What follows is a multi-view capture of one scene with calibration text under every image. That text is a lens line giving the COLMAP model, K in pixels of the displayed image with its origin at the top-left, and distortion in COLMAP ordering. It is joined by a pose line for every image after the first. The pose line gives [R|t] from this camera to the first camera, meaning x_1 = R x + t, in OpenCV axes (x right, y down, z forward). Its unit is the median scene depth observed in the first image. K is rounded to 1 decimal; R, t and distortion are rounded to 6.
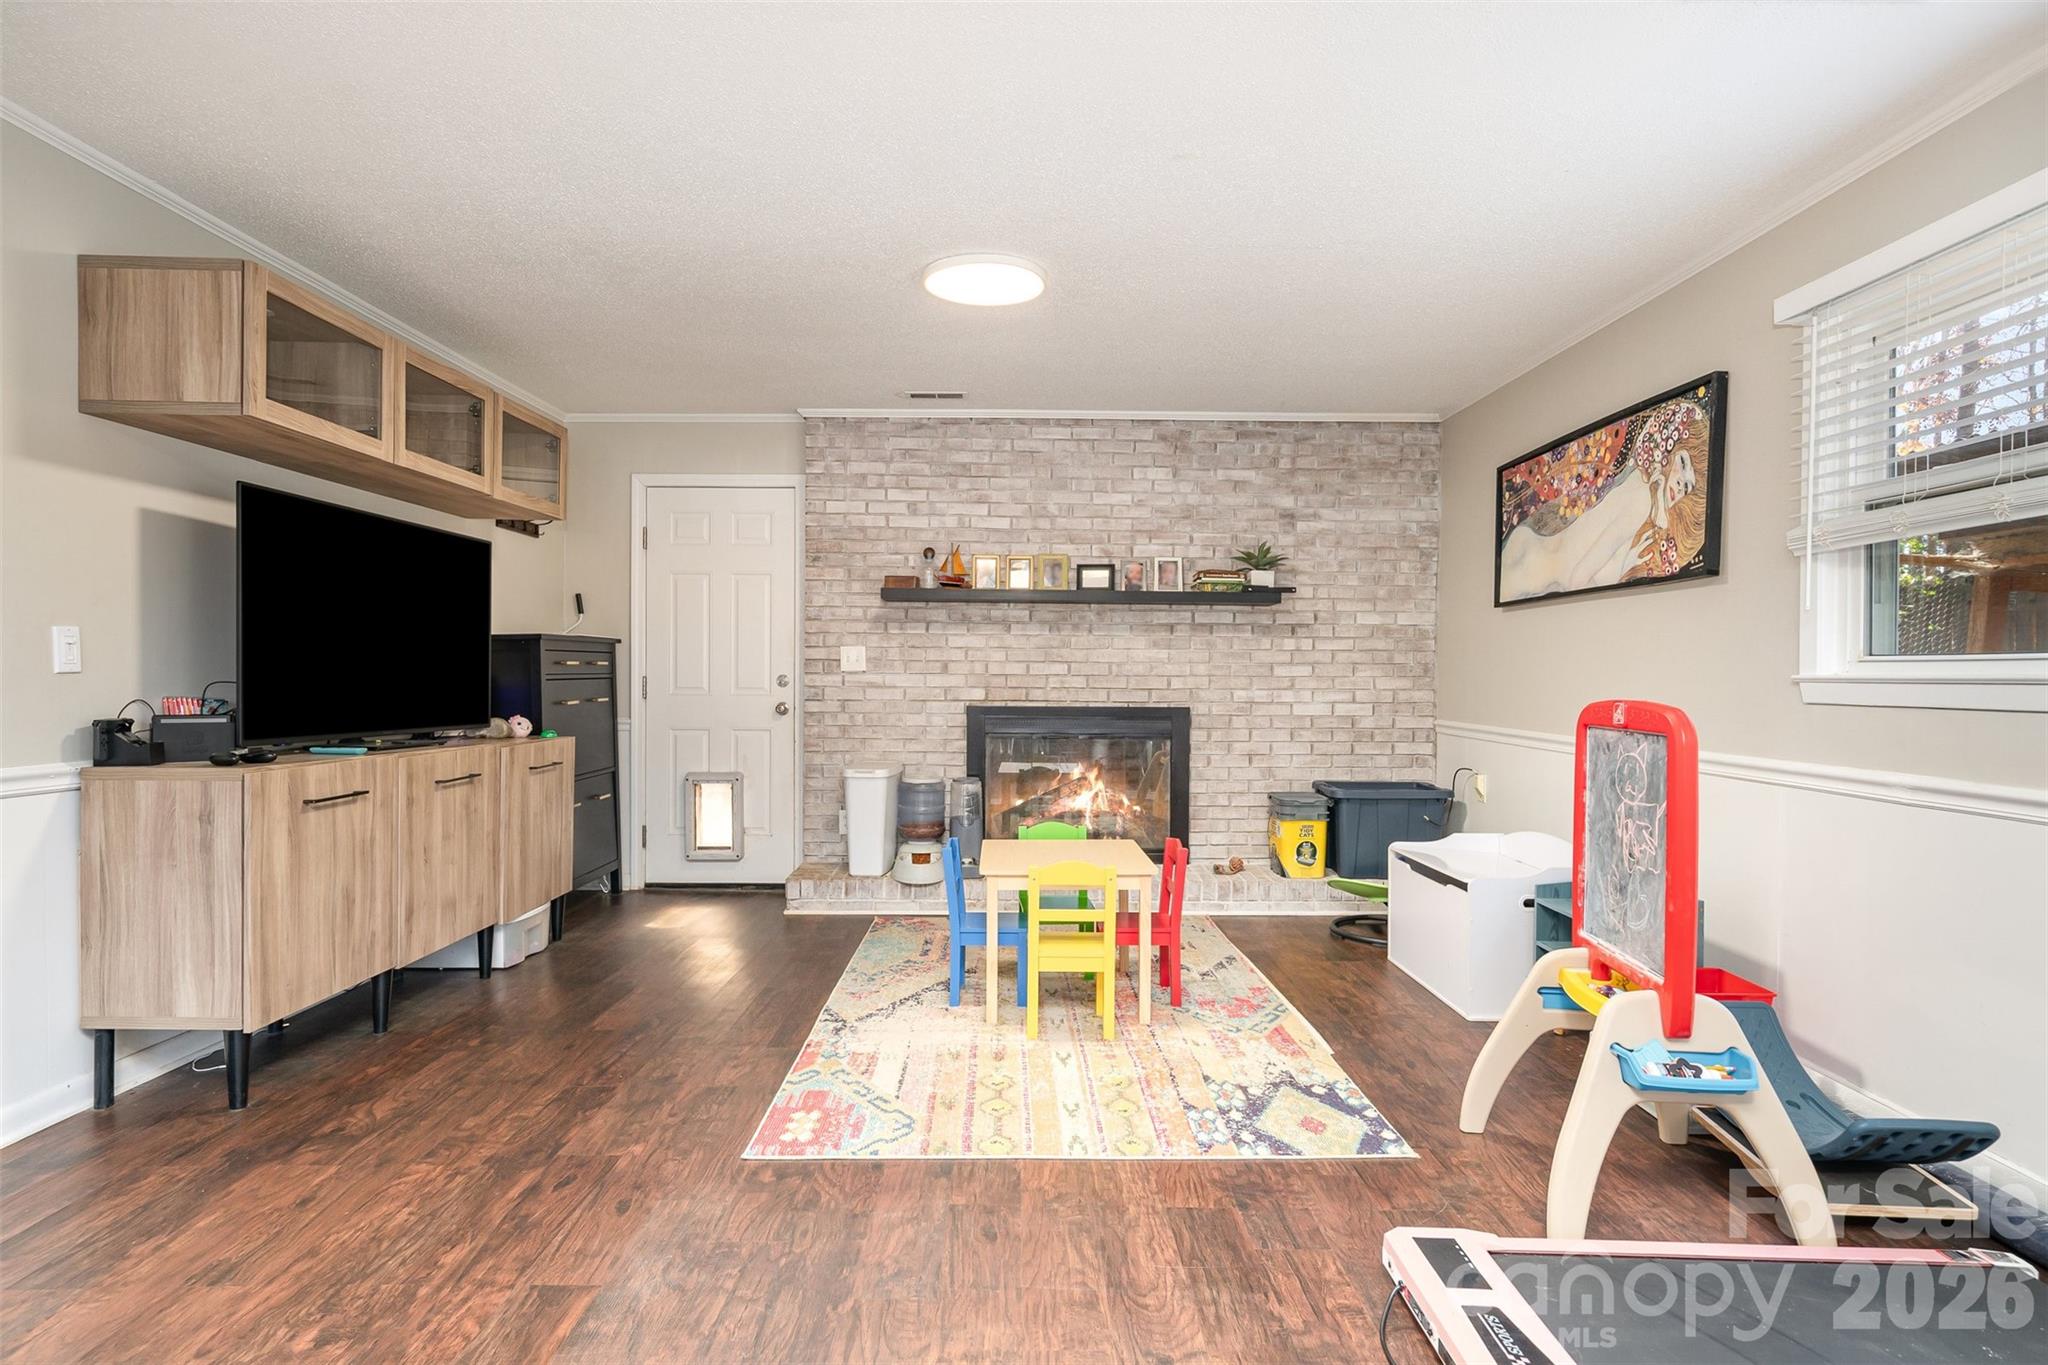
lens RADIAL K [[1063.0, 0, 1027.0], [0, 1063.0, 688.2], [0, 0, 1]] dist [0.001015, 0.000957]
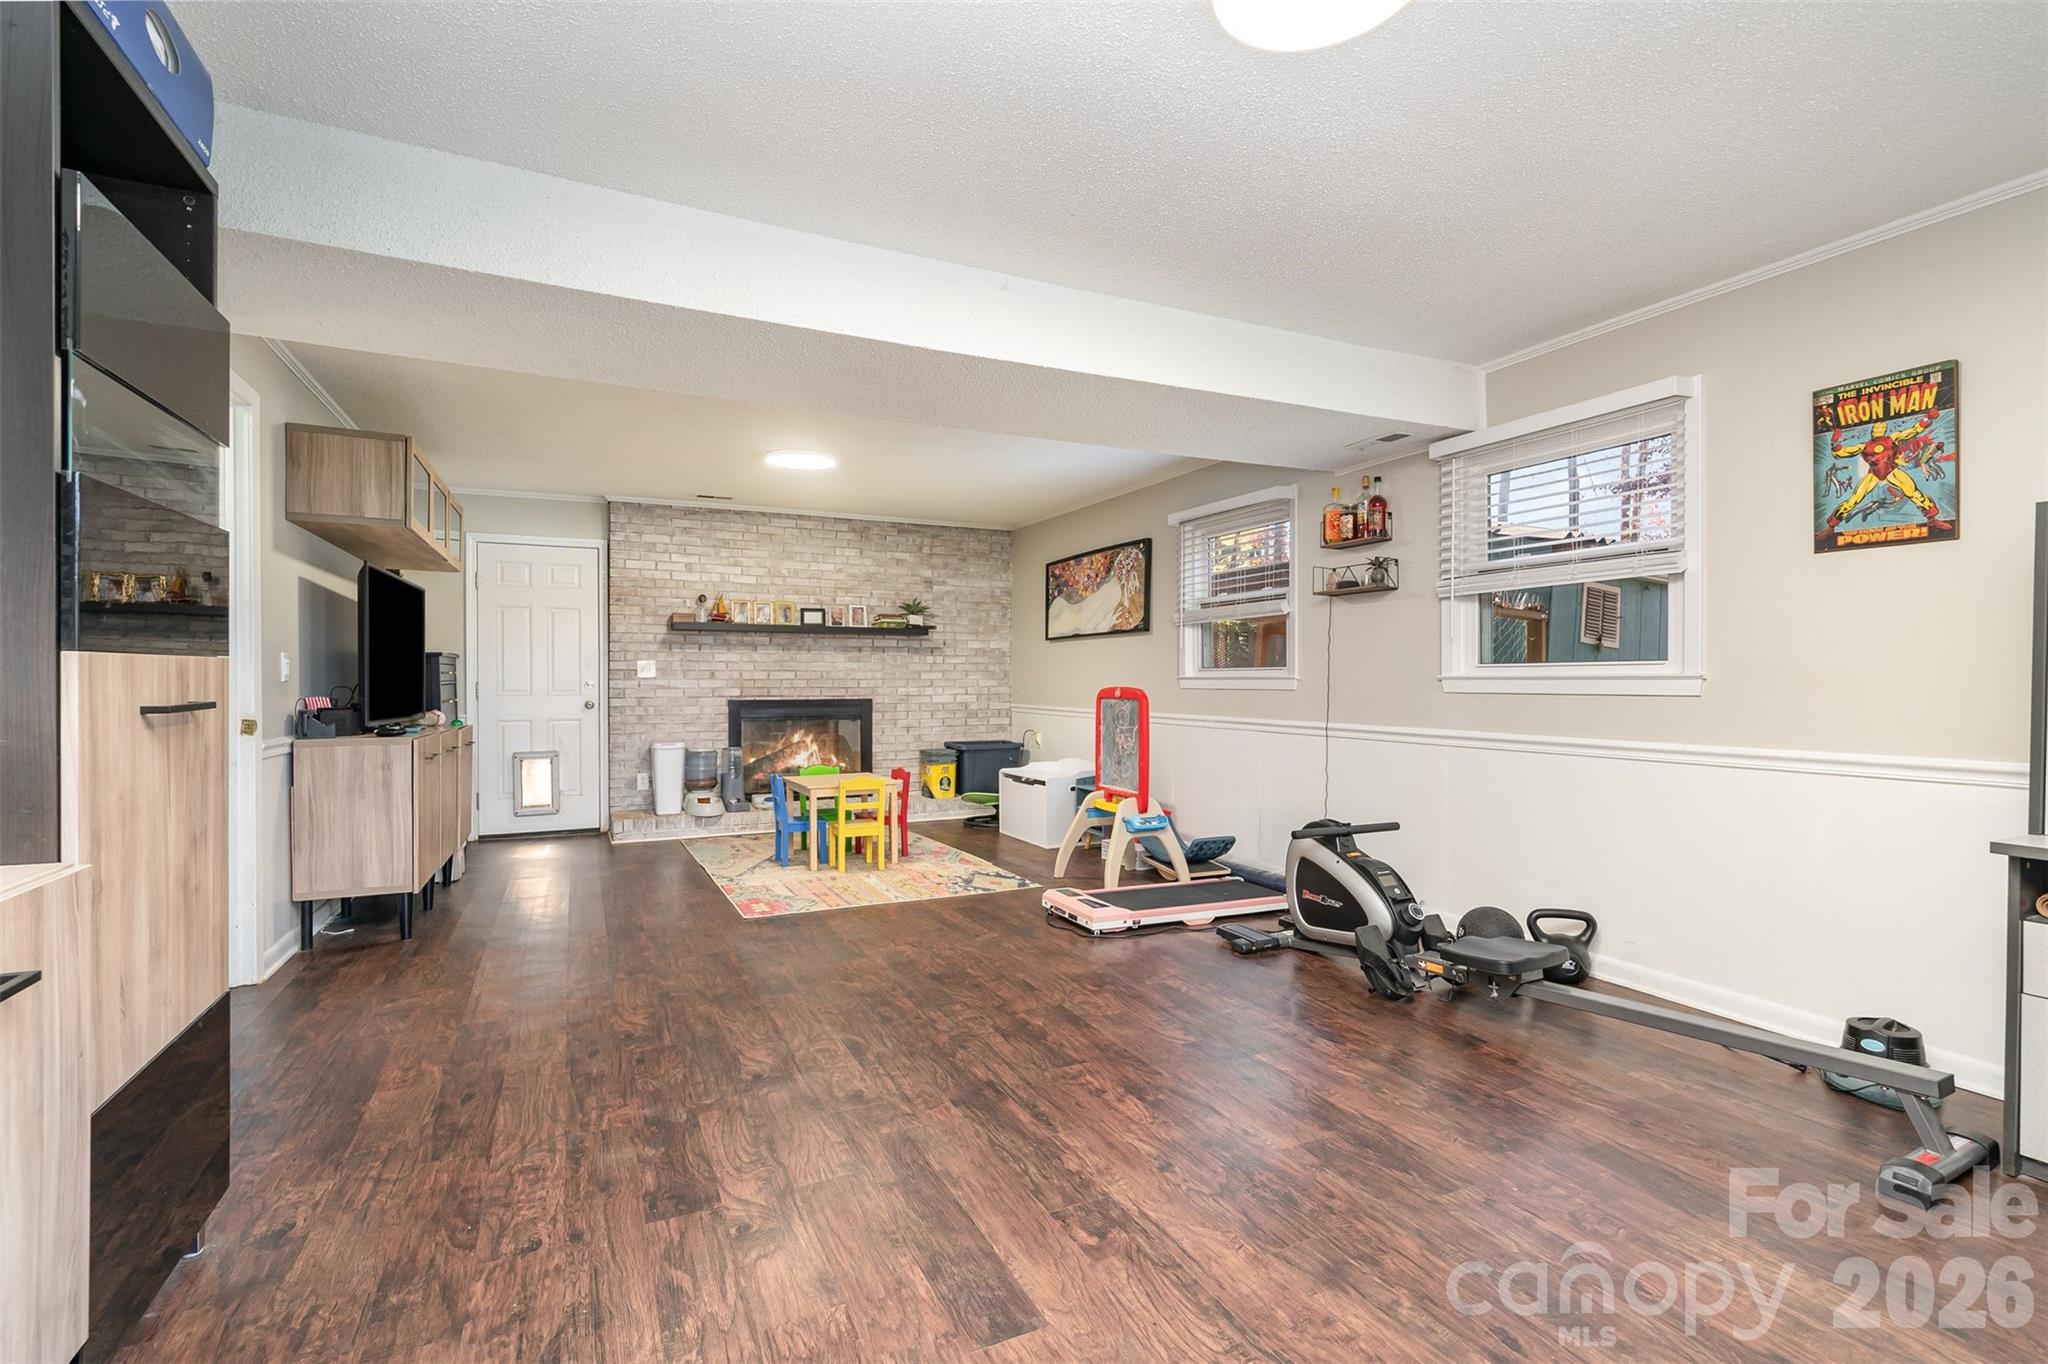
lens RADIAL K [[931.2, 0, 1019.3], [0, 931.2, 686.1], [0, 0, 1]] dist [-0.004265, 0.002233]
pose [[0.906147, -0.010133, 0.422841, -0.297259], [0.012120, 0.999925, -0.002009, 0.005588], [-0.422789, 0.006946, 0.906202, -0.458499]]
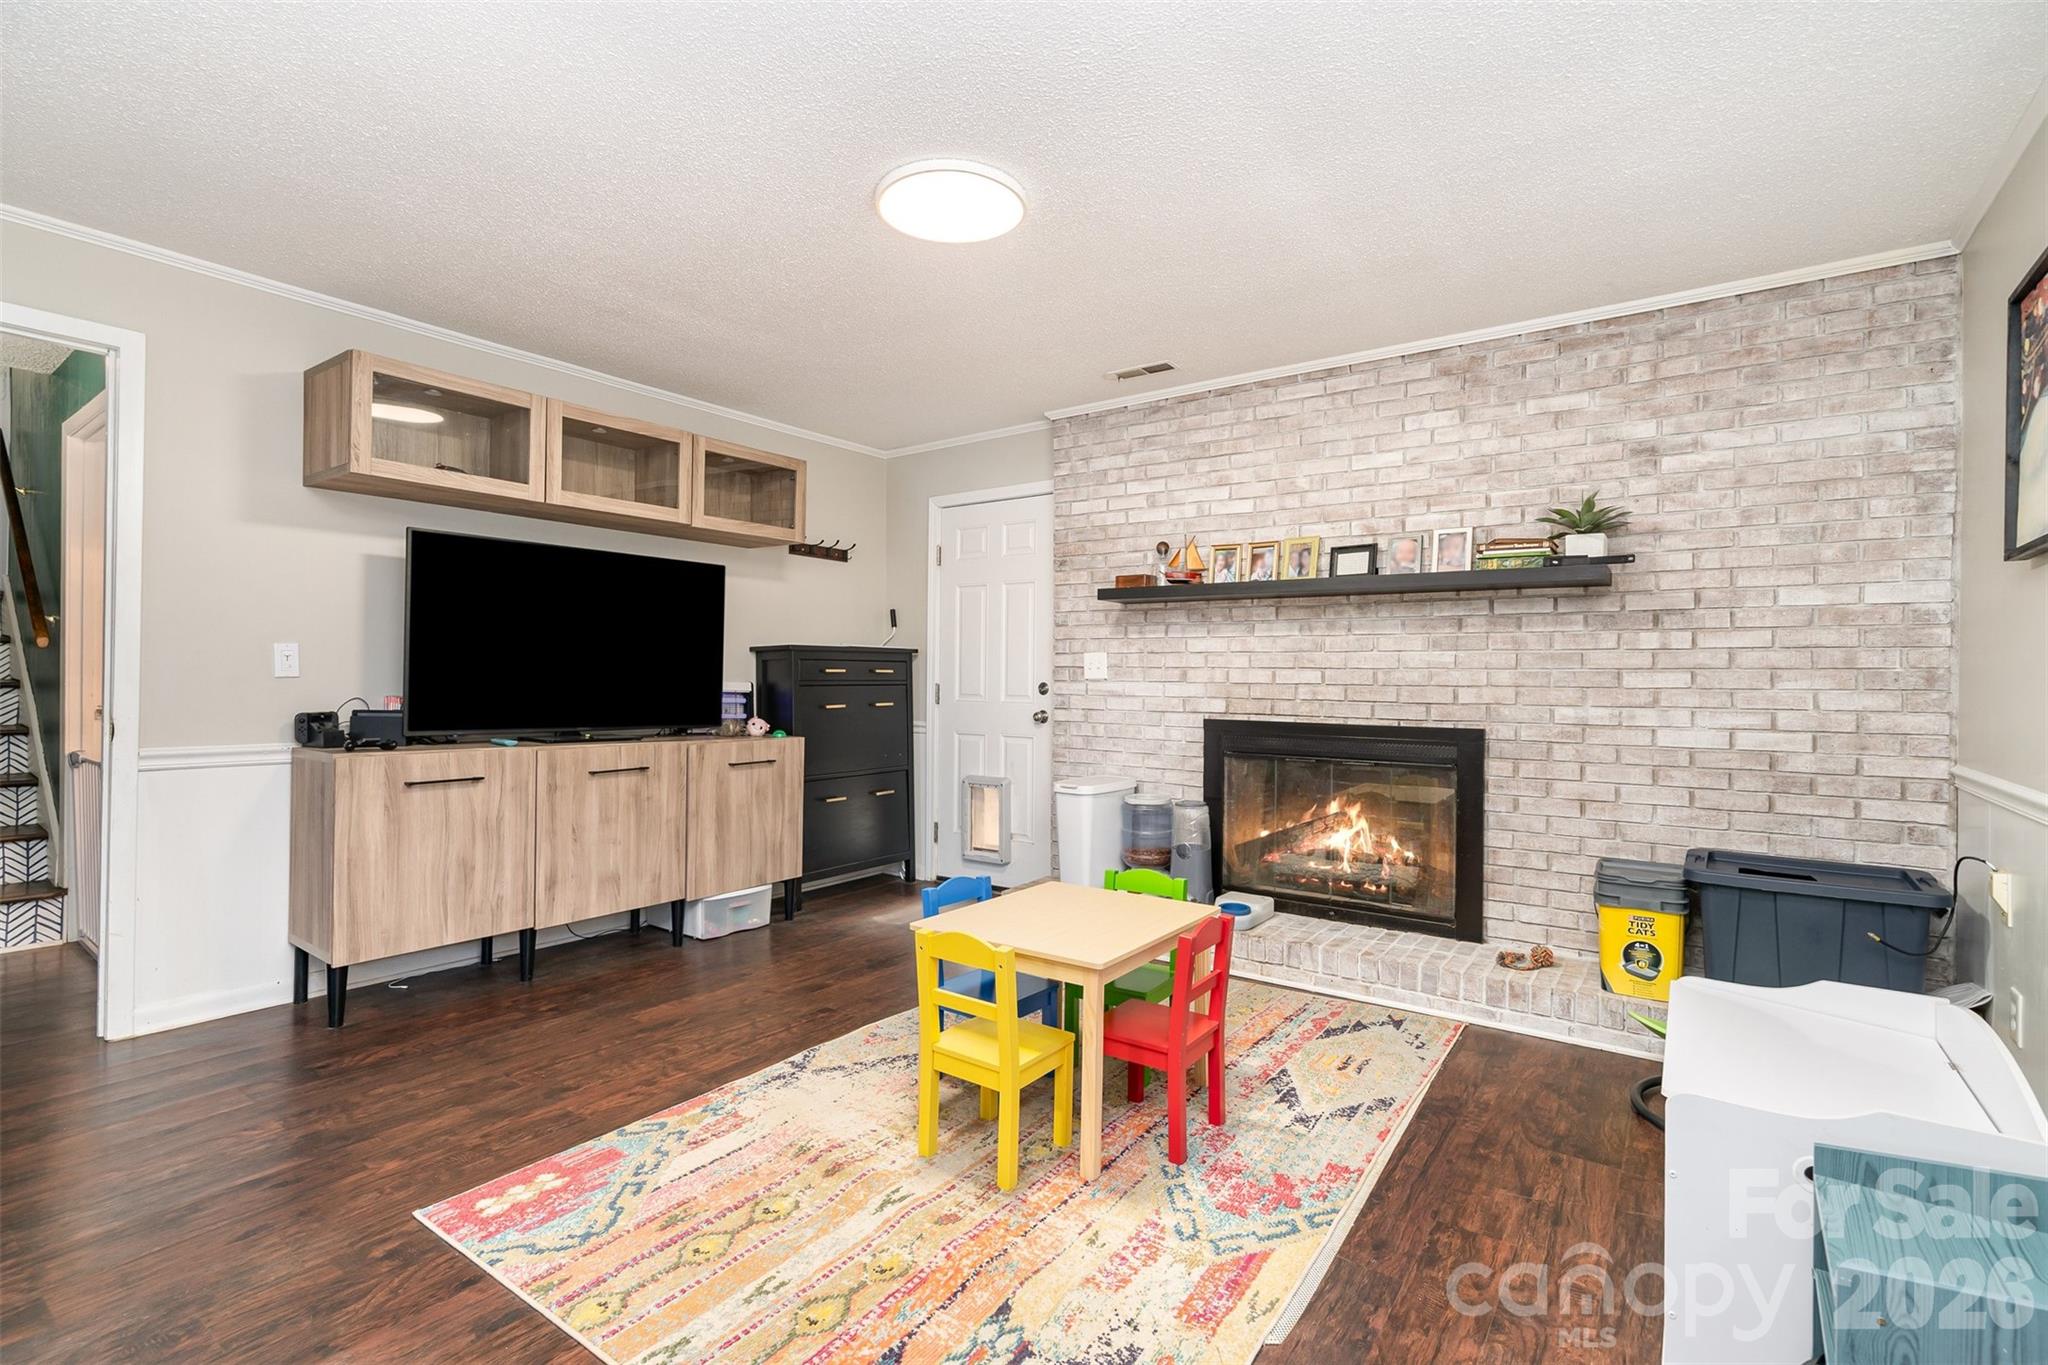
lens RADIAL K [[931.2, 0, 1028.8], [0, 931.2, 671.5], [0, 0, 1]] dist [-0.004265, 0.002233]
pose [[0.807637, -0.002421, -0.589675, 0.343822], [-0.012887, 0.999680, -0.021755, -0.004586], [0.589539, 0.025169, 0.807348, 0.365844]]
